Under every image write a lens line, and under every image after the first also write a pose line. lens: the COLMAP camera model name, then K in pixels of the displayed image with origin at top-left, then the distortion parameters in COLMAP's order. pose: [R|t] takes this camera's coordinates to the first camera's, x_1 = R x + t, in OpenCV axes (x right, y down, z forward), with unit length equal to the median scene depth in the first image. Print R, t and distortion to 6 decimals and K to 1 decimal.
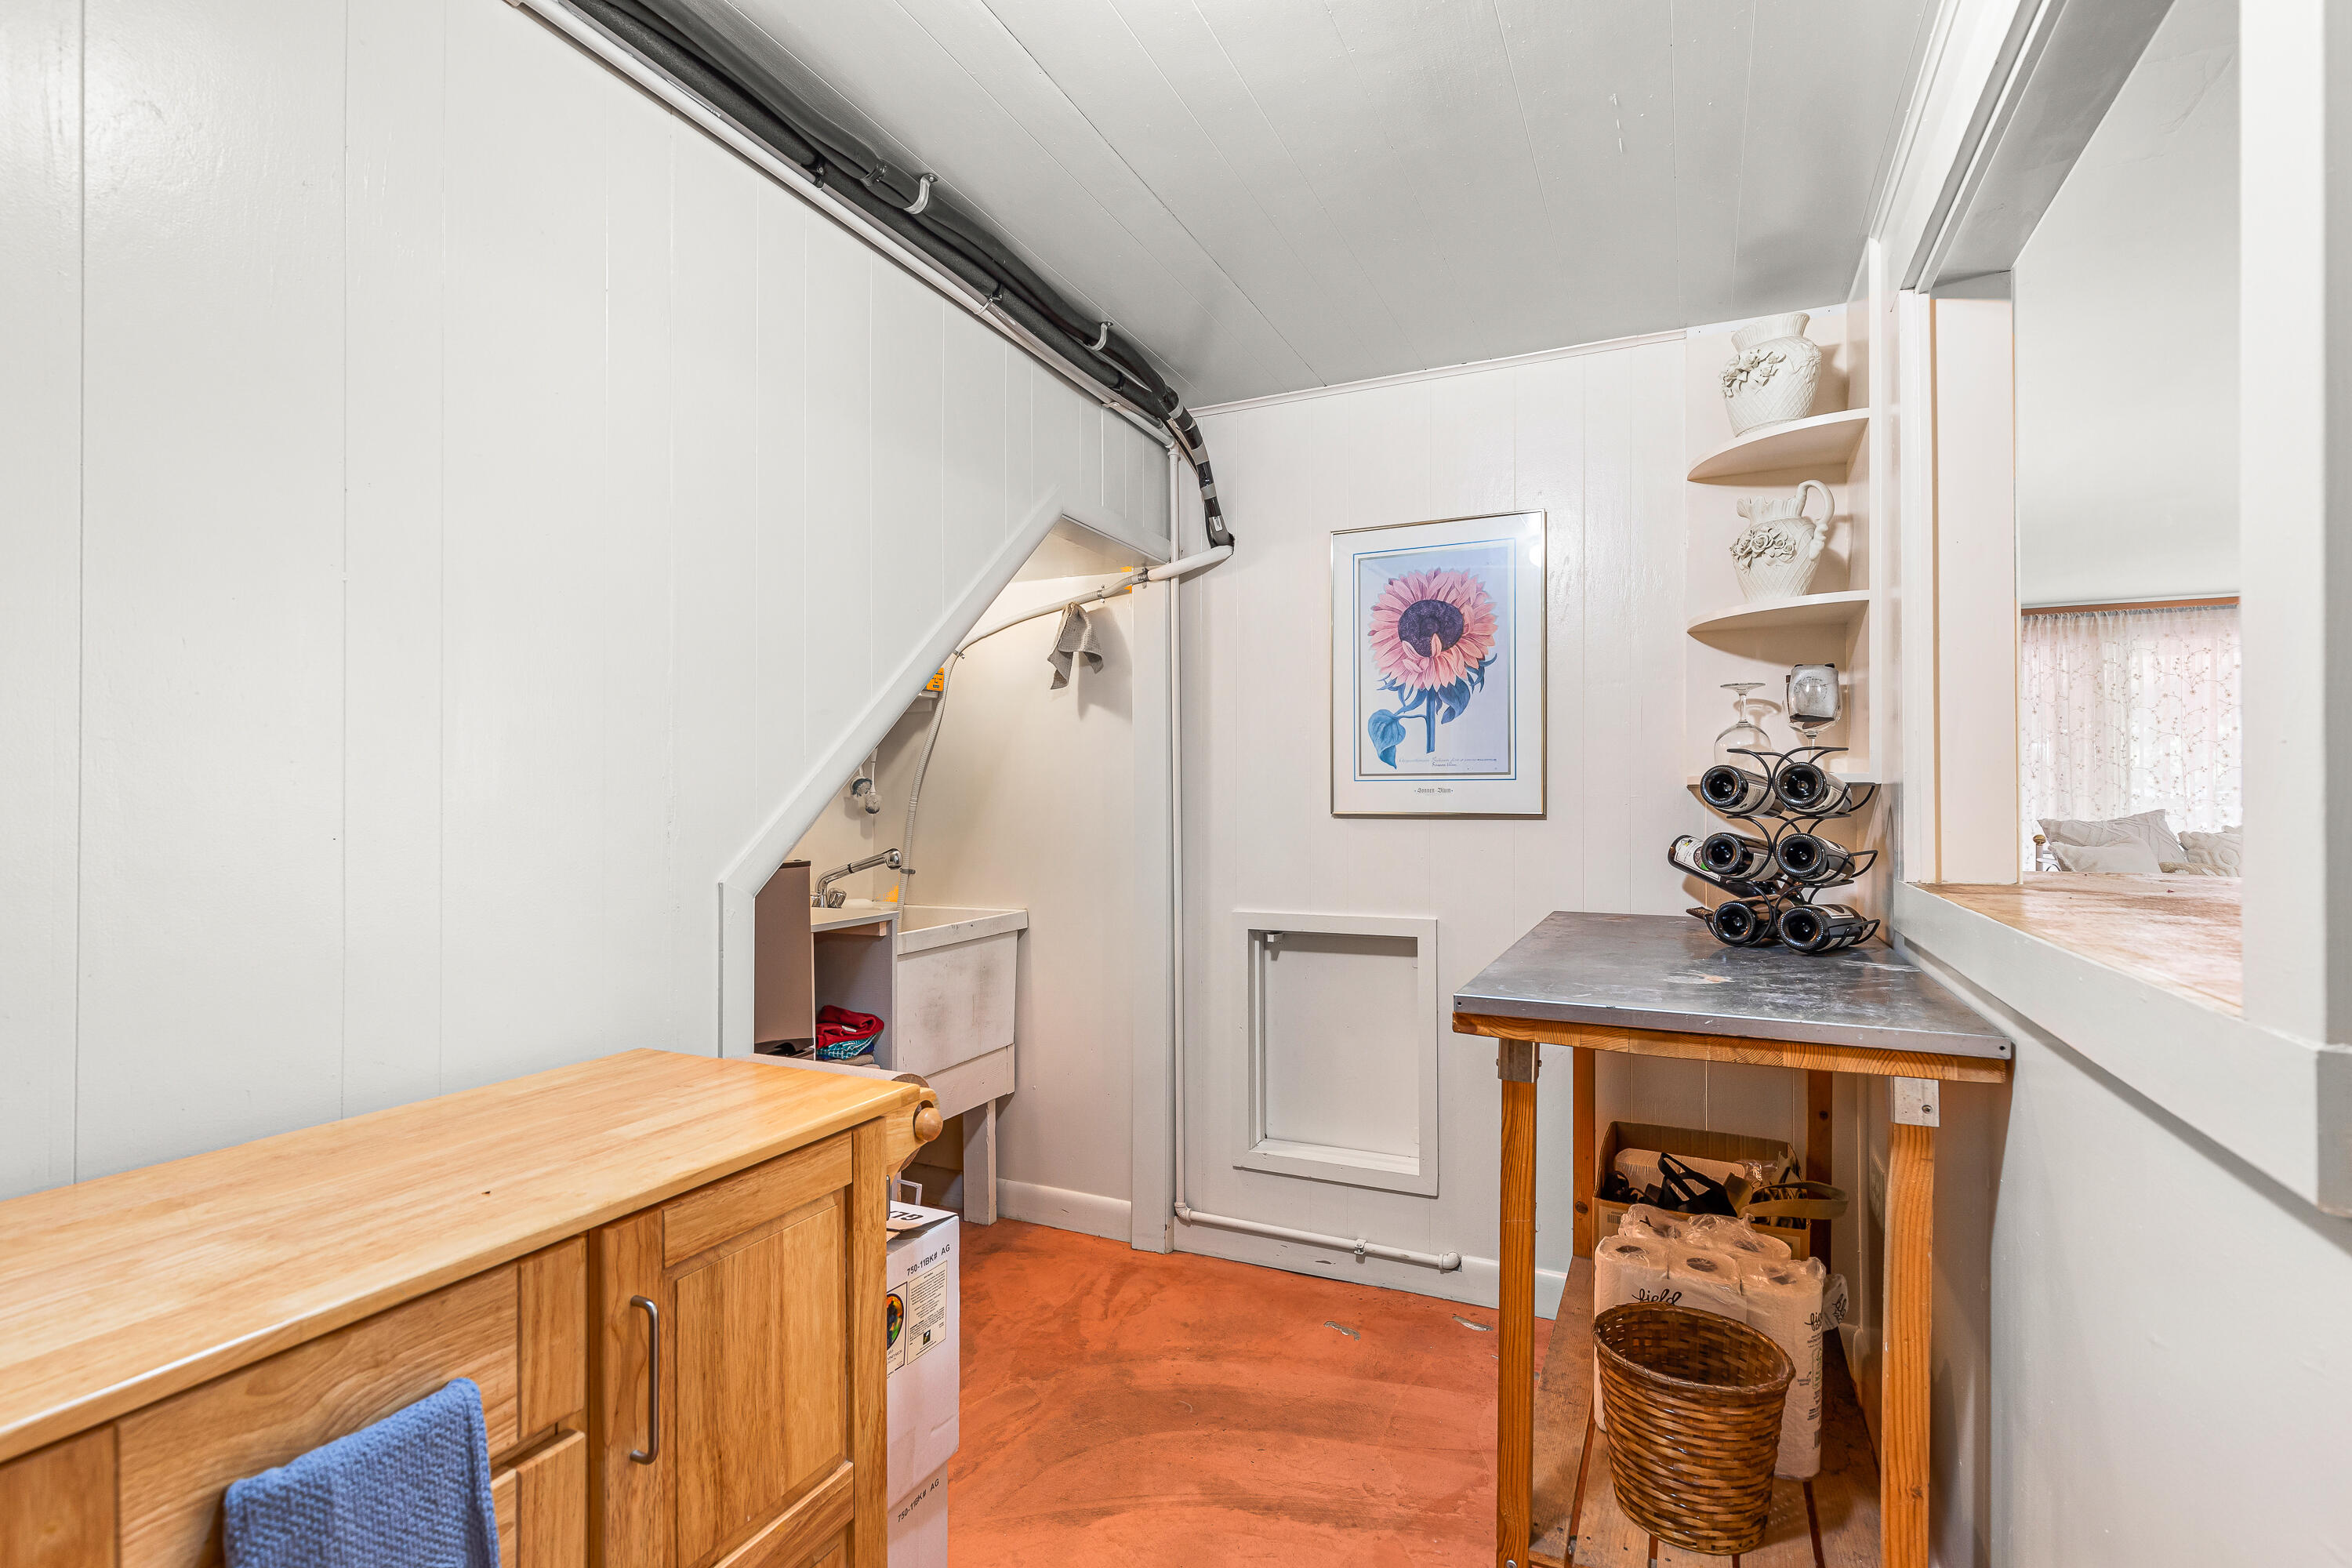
lens RADIAL K [[1080.3, 0, 1185.6], [0, 1080.3, 785.0], [0, 0, 1]] dist [0.013333, -0.000364]
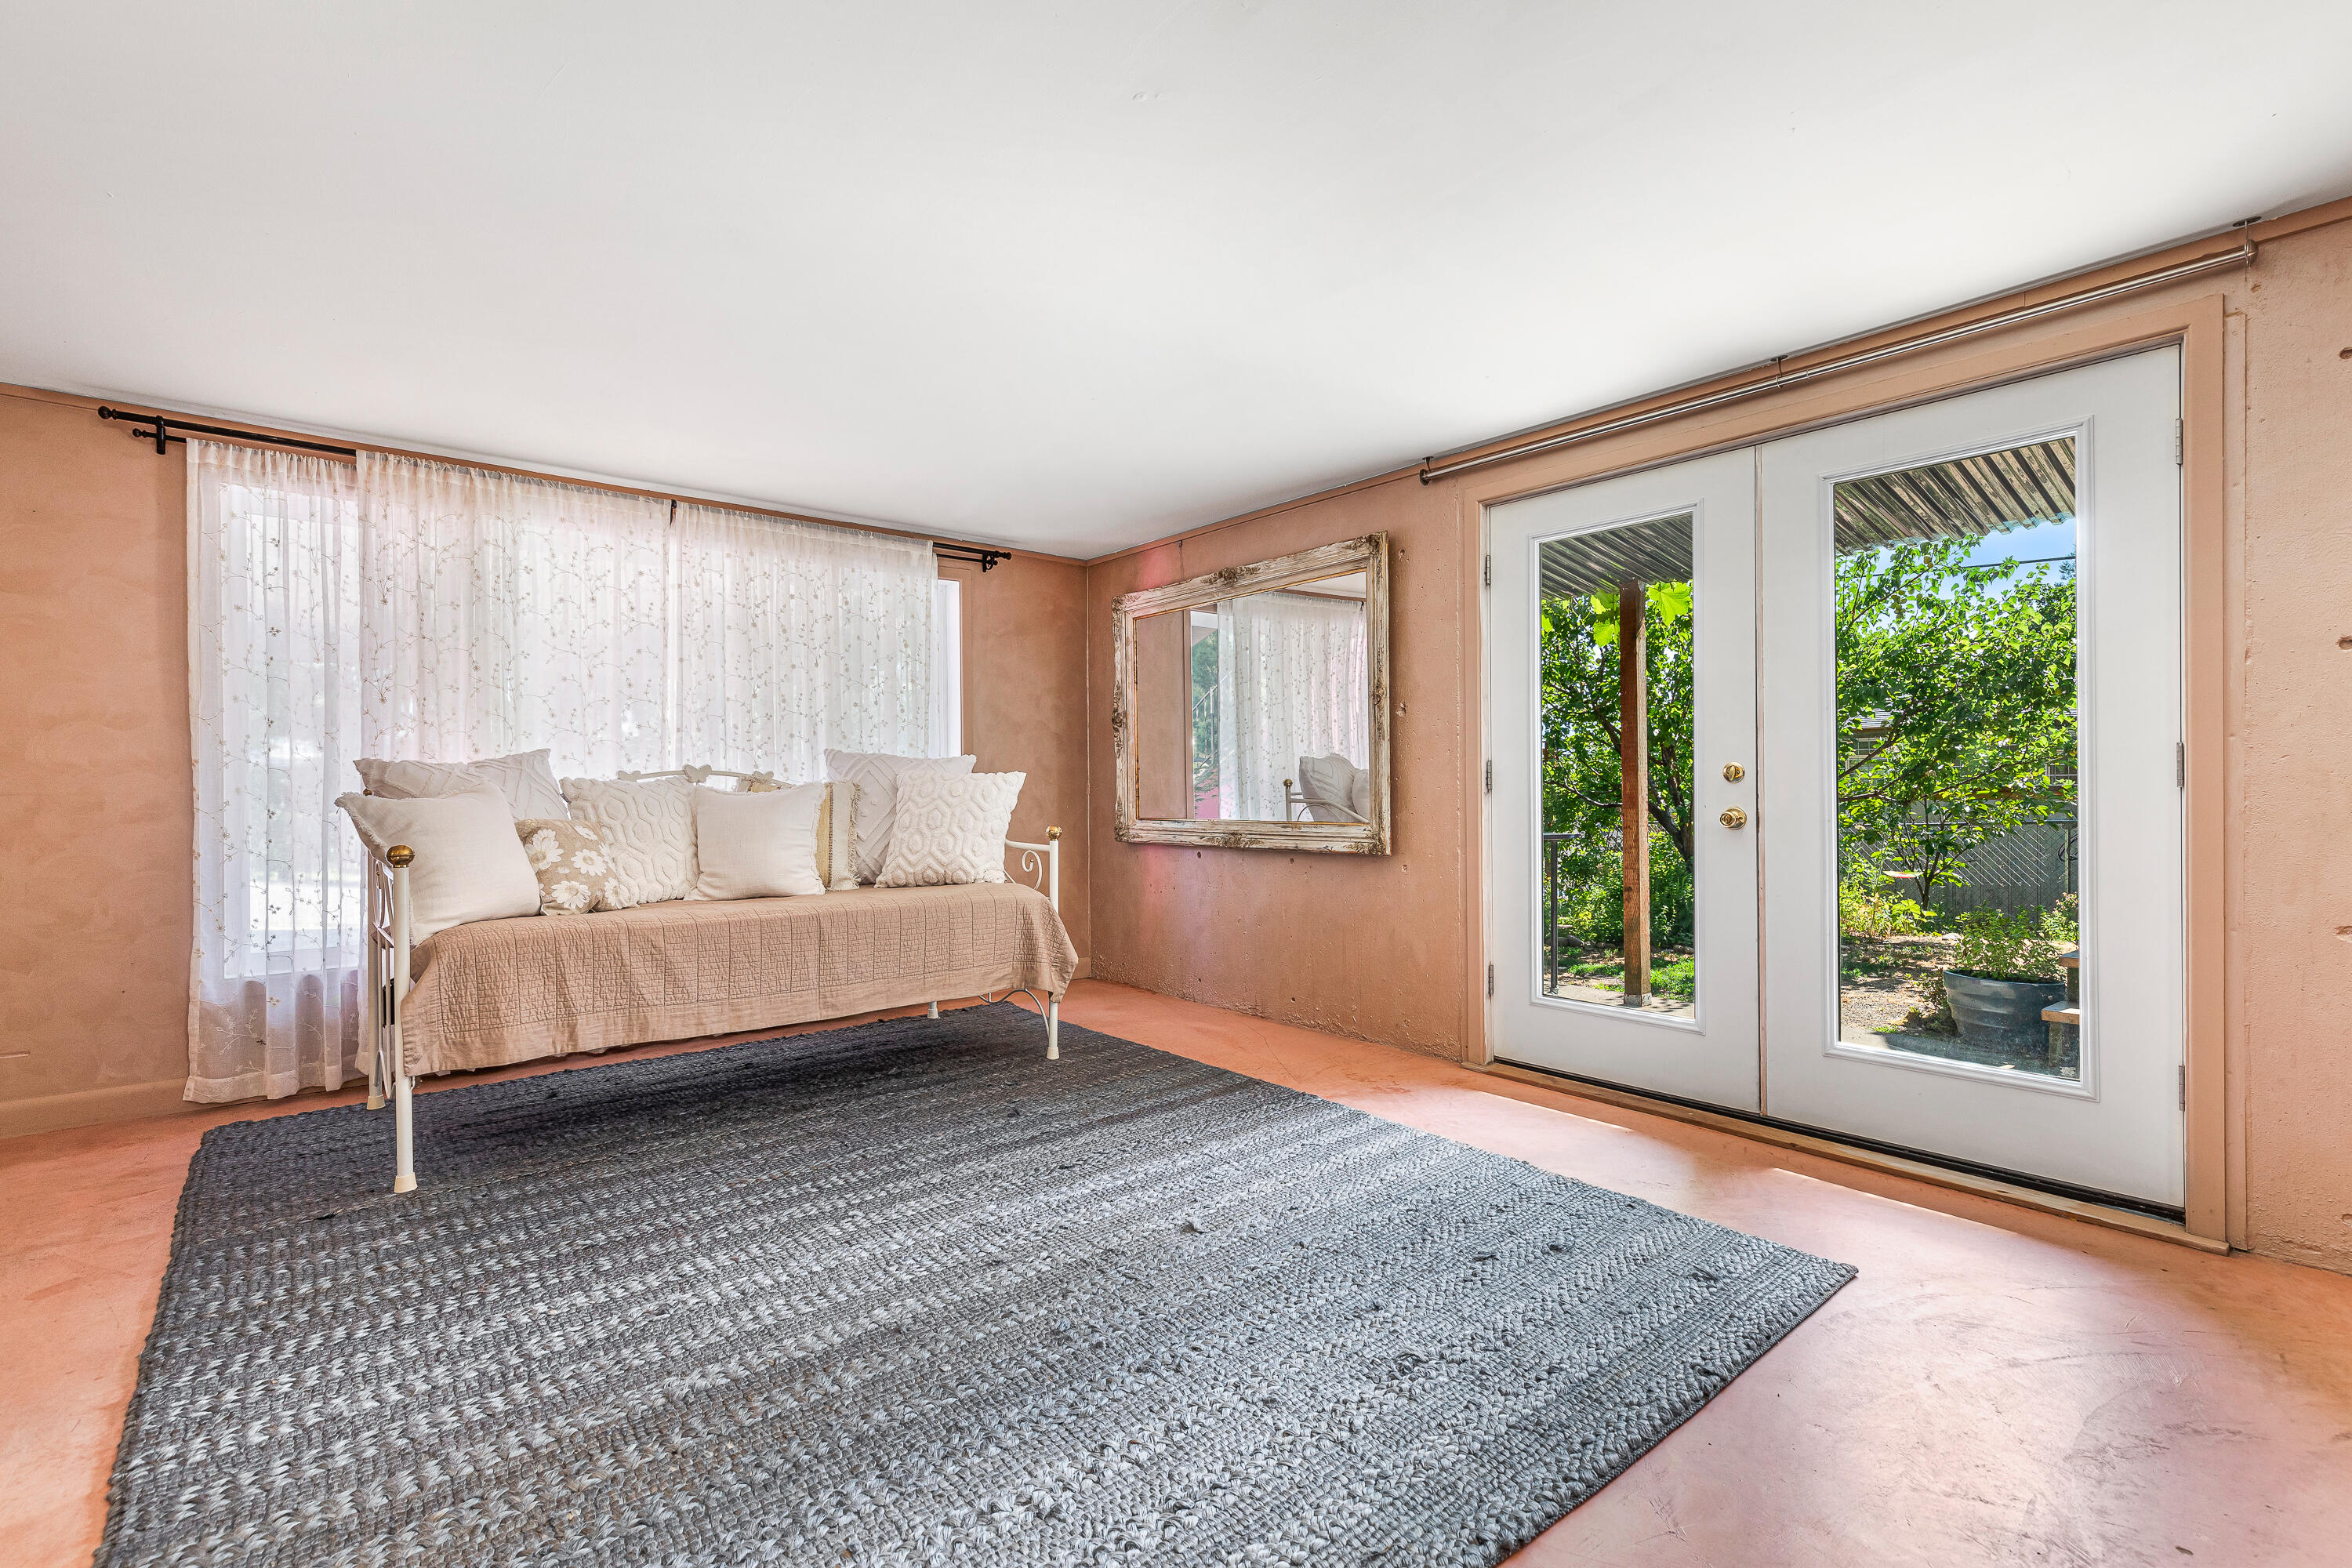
lens RADIAL K [[1080.3, 0, 1181.8], [0, 1080.3, 779.7], [0, 0, 1]] dist [0.013333, -0.000364]
pose [[0.434260, -0.003760, 0.900780, 0.411122], [0.001882, 0.999993, 0.003266, 0.039854], [-0.900786, 0.000277, 0.434264, 0.293497]]
